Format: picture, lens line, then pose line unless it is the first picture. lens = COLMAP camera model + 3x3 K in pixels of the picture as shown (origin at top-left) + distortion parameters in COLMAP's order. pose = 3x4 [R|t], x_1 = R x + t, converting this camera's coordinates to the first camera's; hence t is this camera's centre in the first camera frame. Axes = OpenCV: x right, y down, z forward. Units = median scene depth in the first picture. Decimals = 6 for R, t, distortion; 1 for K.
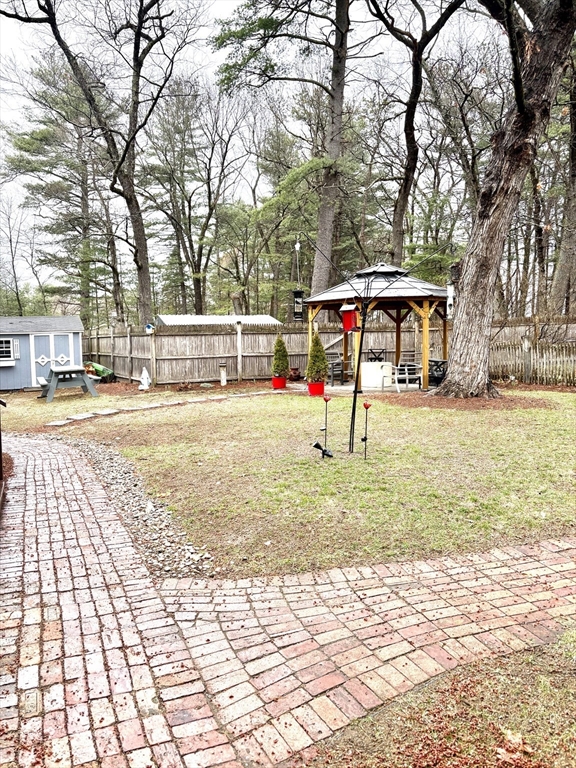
lens RADIAL K [[589.1, 0, 289.6], [0, 589.1, 383.2], [0, 0, 1]] dist [0.045962, -0.015845]
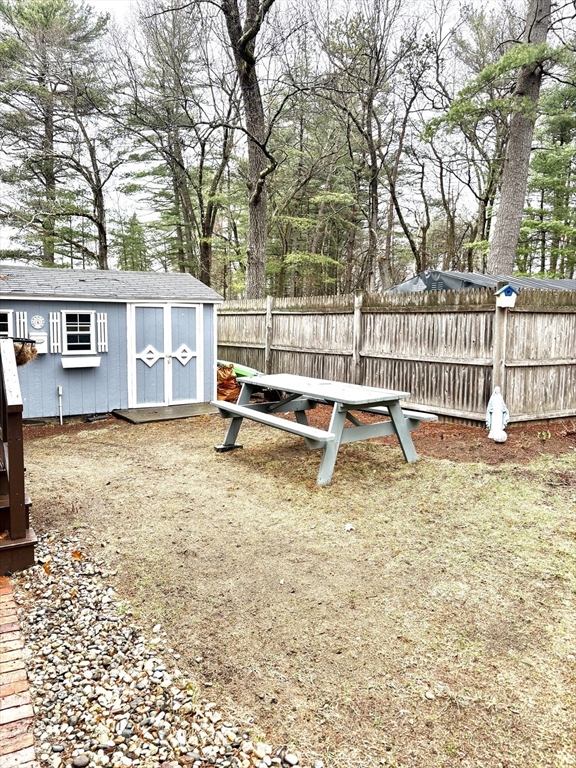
lens RADIAL K [[589.1, 0, 285.6], [0, 589.1, 385.4], [0, 0, 1]] dist [0.045962, -0.015845]
pose [[0.993322, 0.016306, 0.114213, -0.359591], [-0.019737, 0.999385, 0.028970, -0.030271], [-0.113671, -0.031031, 0.993034, 0.485798]]
